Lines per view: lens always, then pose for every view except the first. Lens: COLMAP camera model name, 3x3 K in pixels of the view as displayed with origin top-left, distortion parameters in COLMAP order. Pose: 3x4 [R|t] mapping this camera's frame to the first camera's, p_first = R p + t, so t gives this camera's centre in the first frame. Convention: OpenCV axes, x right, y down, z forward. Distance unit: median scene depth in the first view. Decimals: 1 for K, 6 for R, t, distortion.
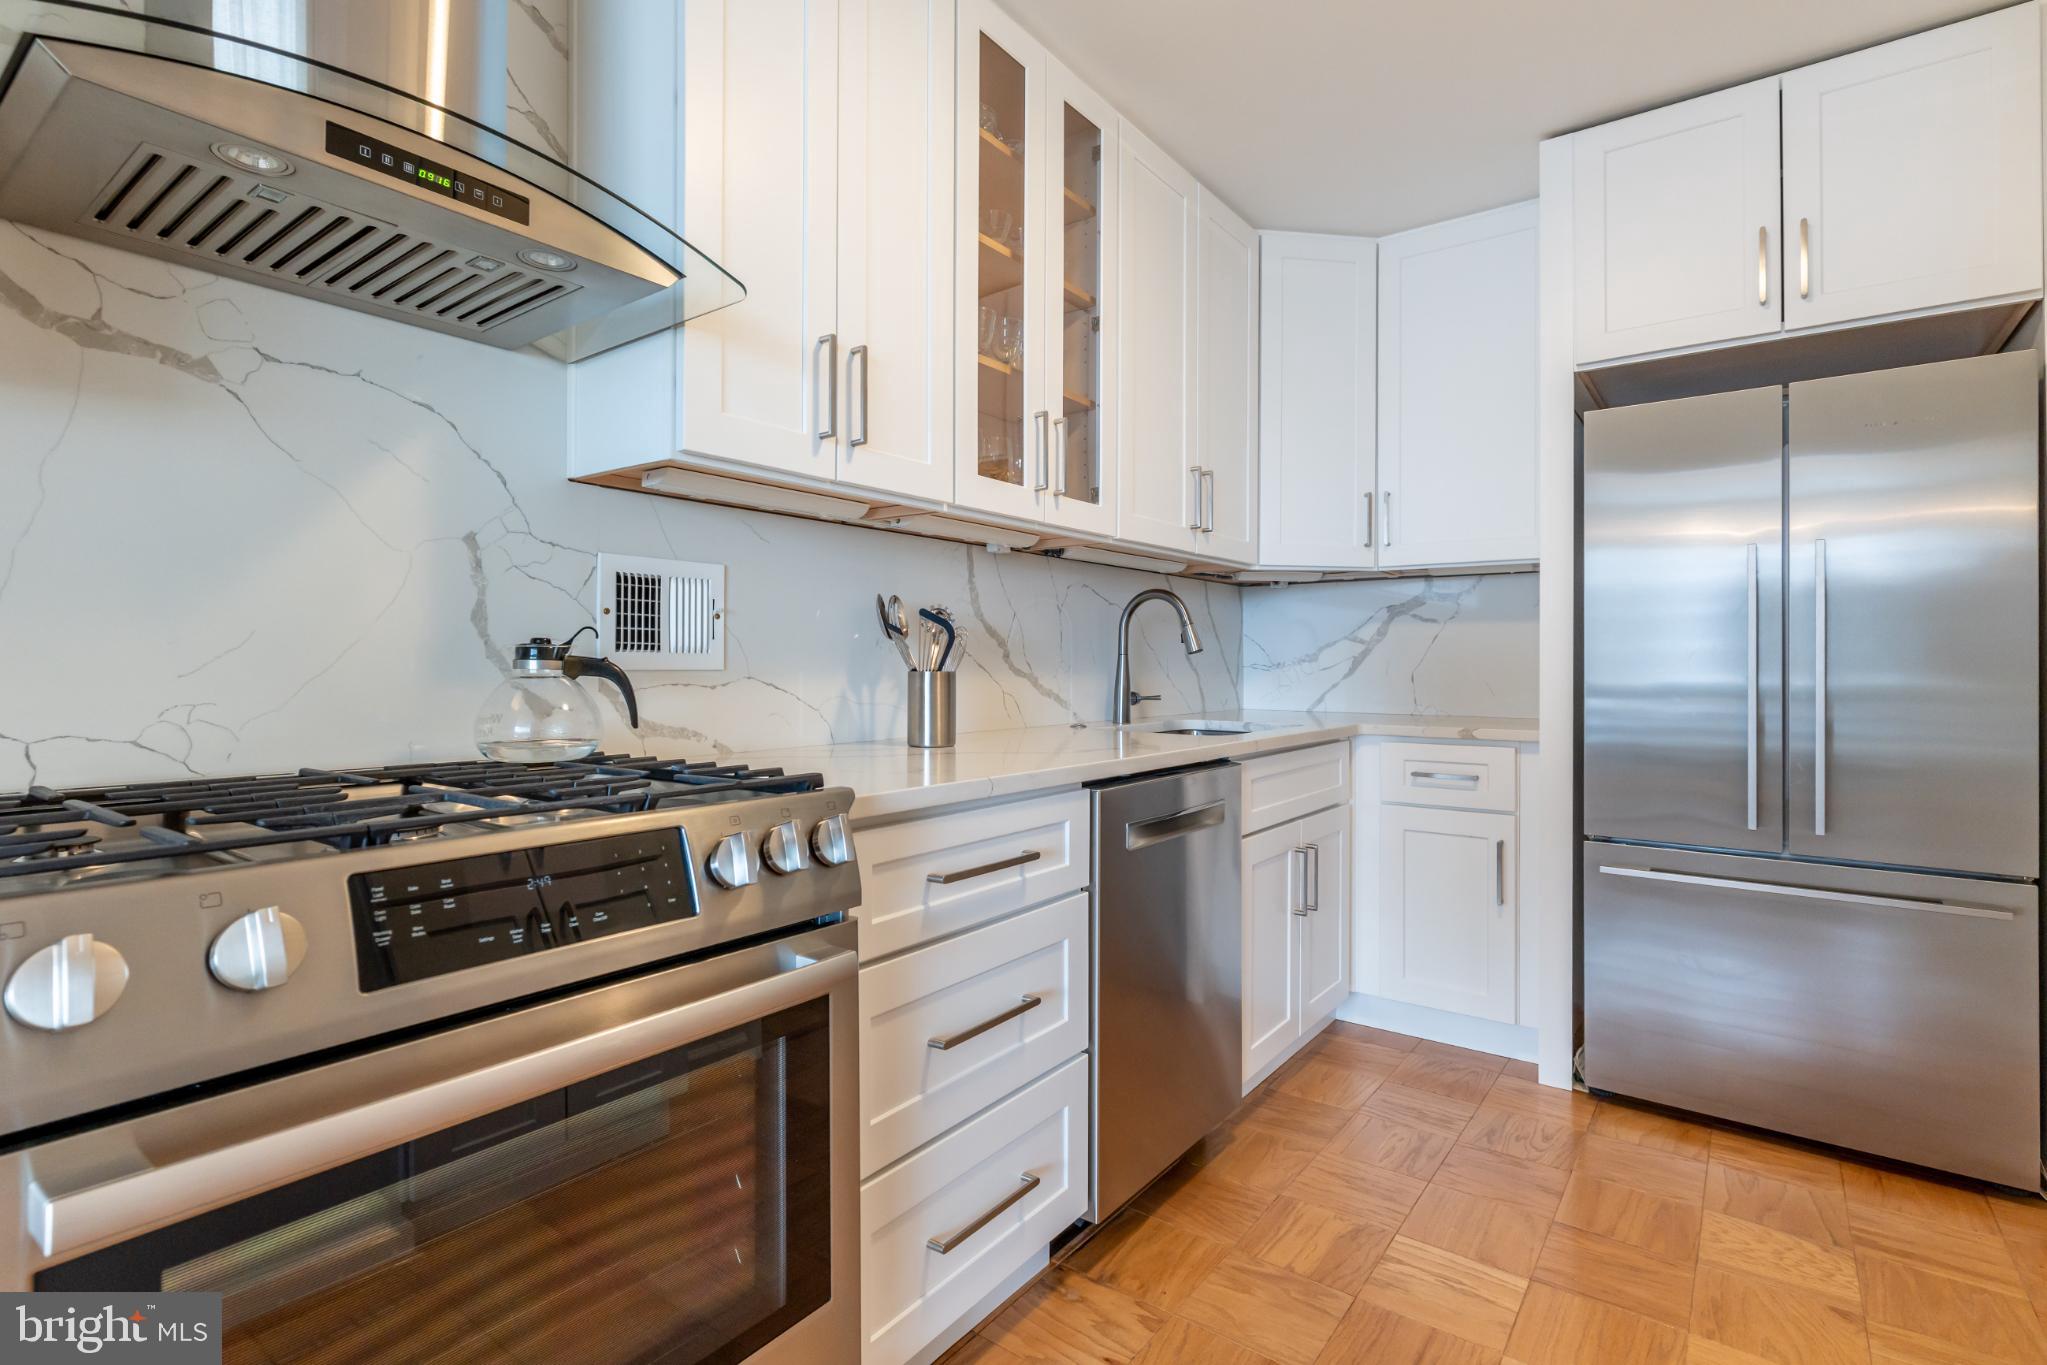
lens RADIAL K [[973.0, 0, 1033.8], [0, 973.0, 662.4], [0, 0, 1]] dist [0.009346, -0.001177]
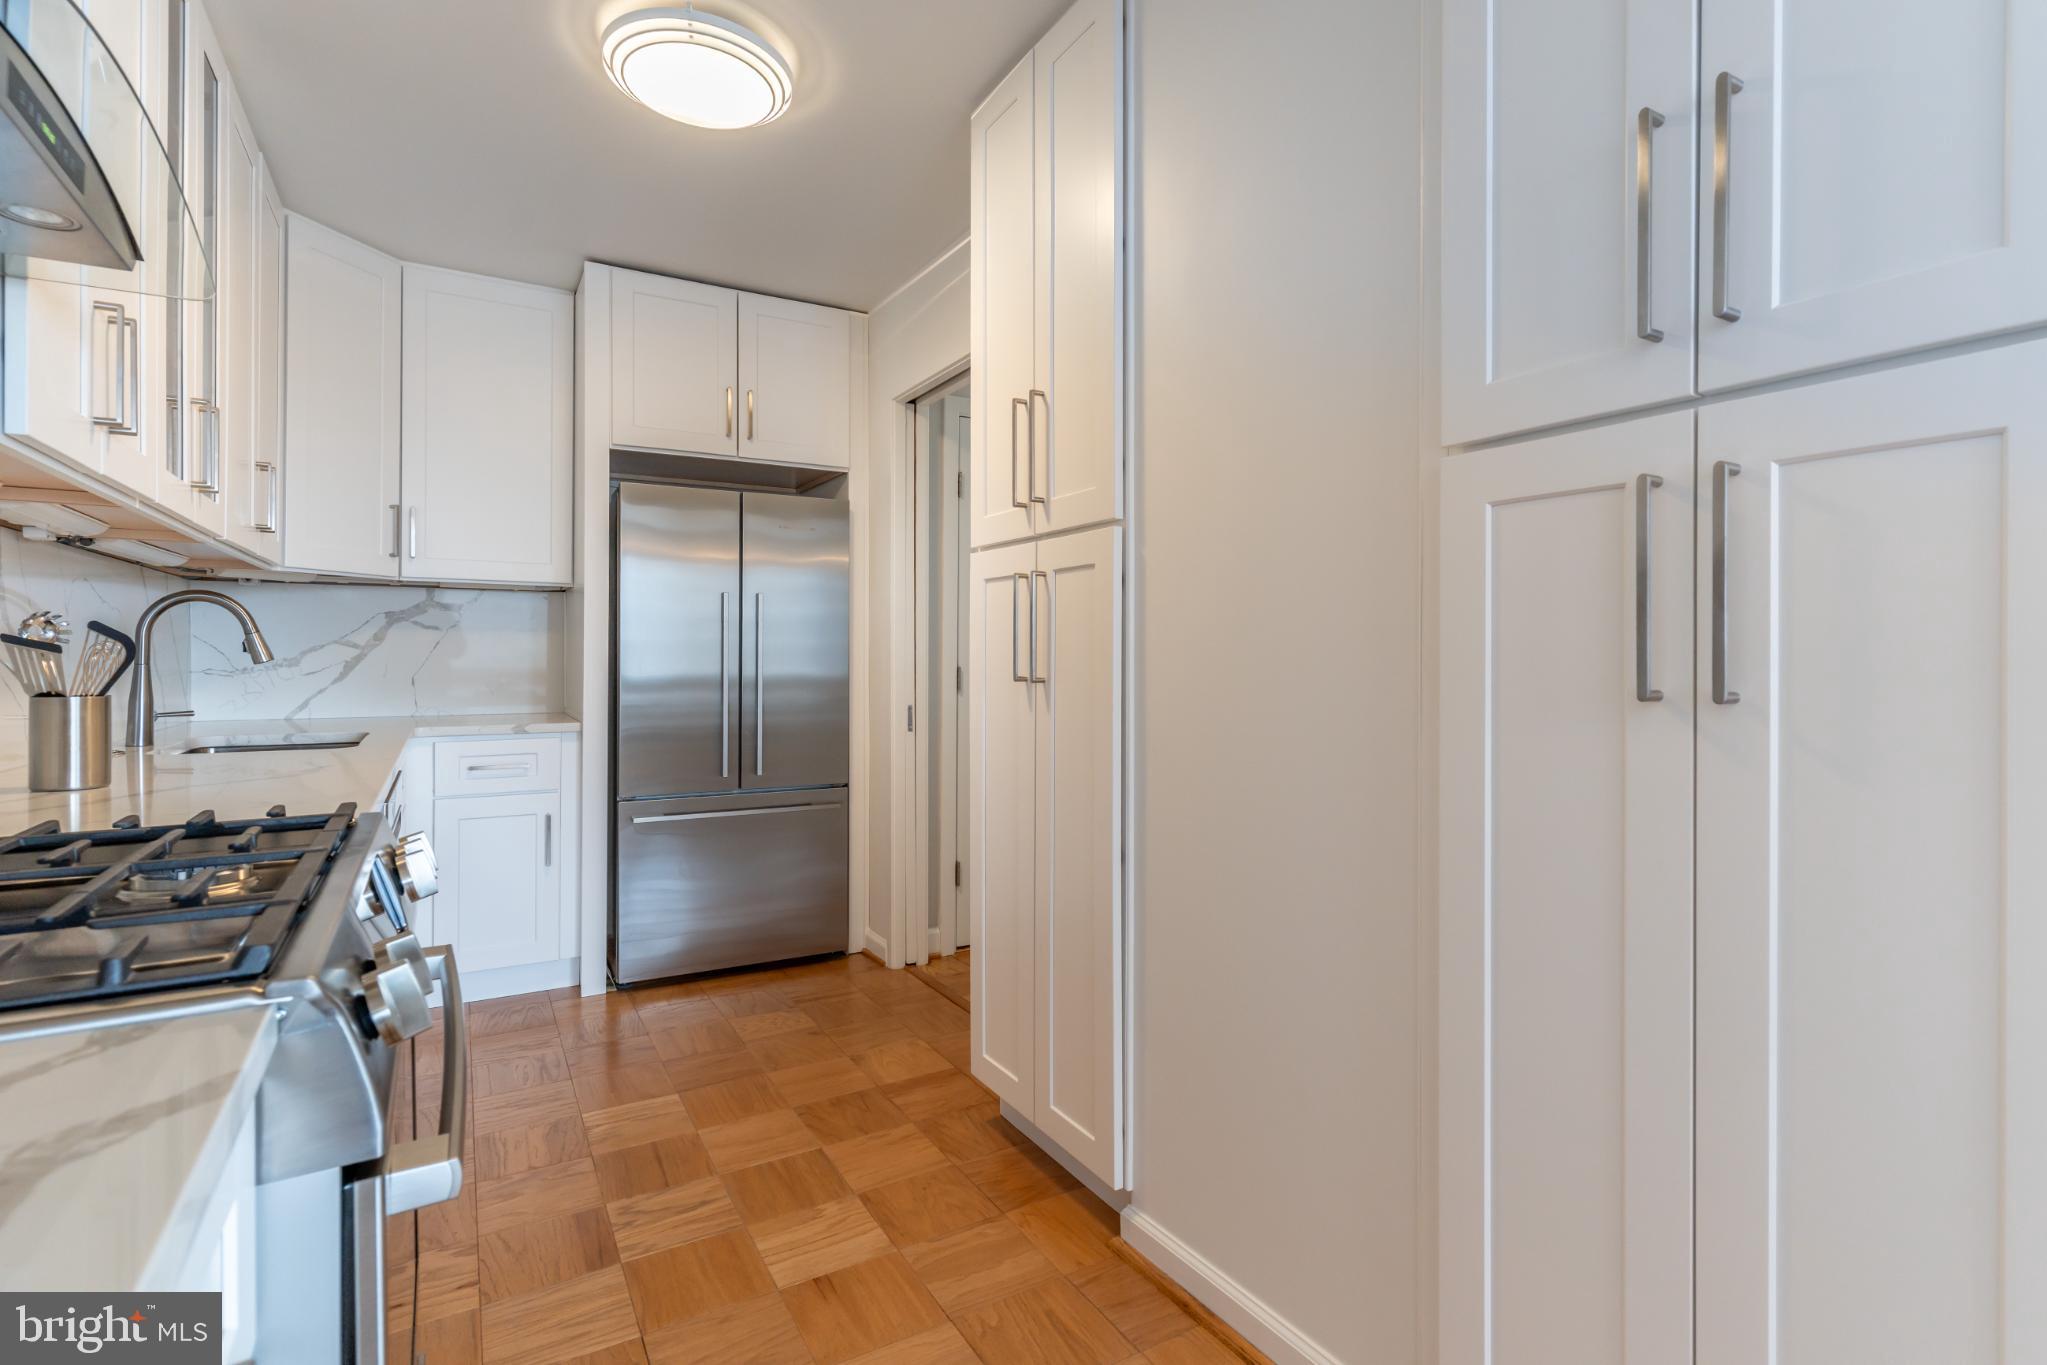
lens RADIAL K [[973.0, 0, 1027.0], [0, 973.0, 665.6], [0, 0, 1]] dist [0.009346, -0.001177]
pose [[0.398701, -0.010966, 0.917016, -0.491626], [-0.003393, 0.999904, 0.013432, -0.027255], [-0.917075, -0.008467, 0.398625, -0.049966]]
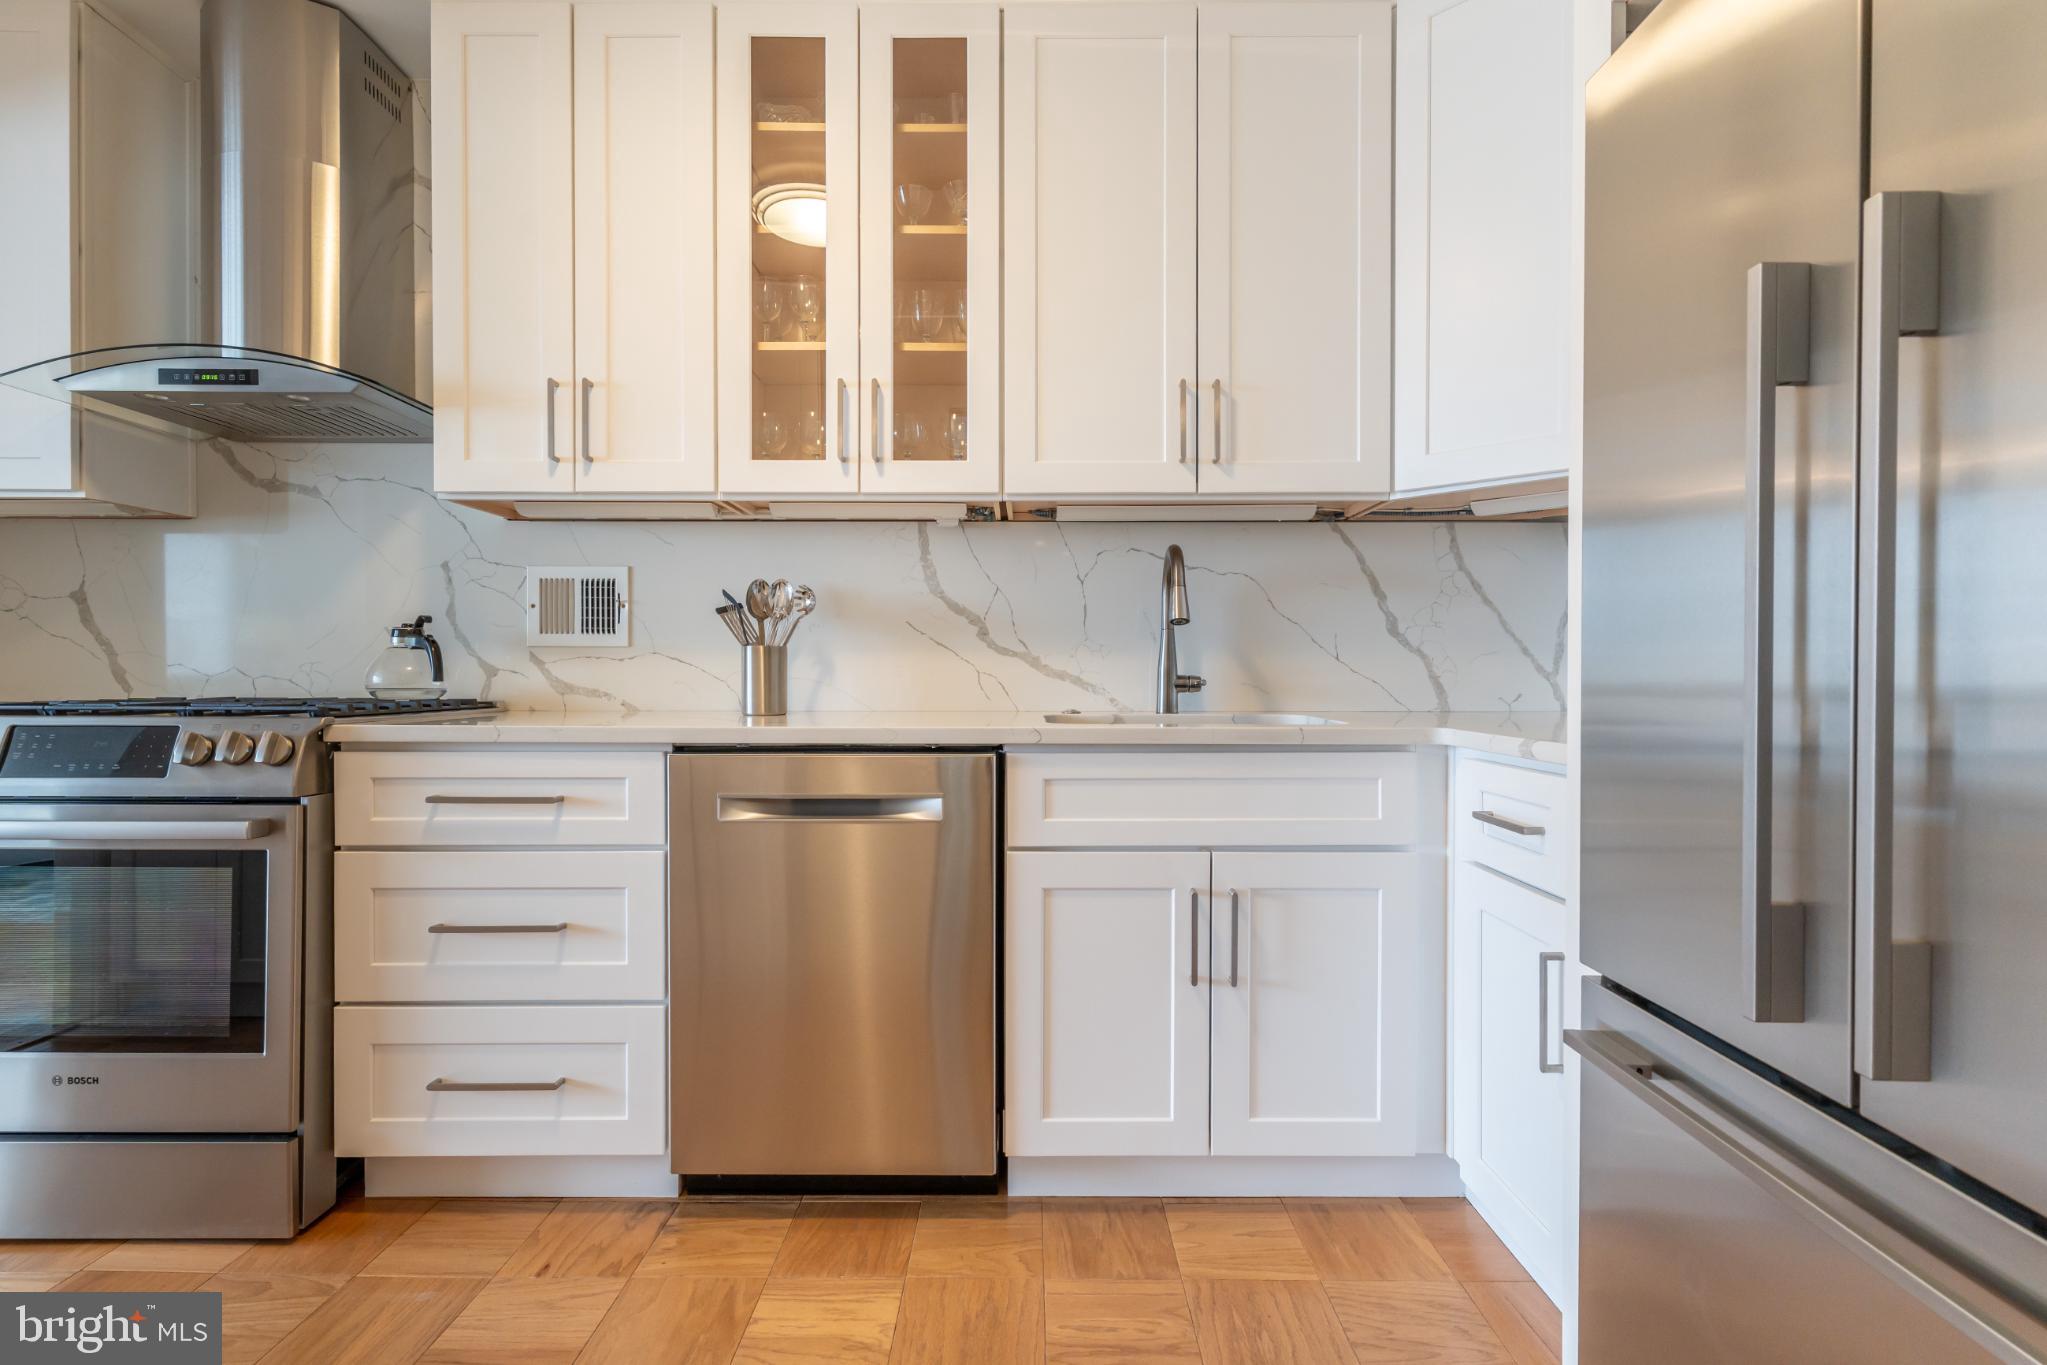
lens RADIAL K [[973.0, 0, 1031.9], [0, 973.0, 680.9], [0, 0, 1]] dist [0.009346, -0.001177]
pose [[0.592794, 0.006537, -0.805328, 0.875596], [0.002099, 0.999951, 0.009661, 0.035038], [0.805352, -0.007417, 0.592751, 0.546421]]
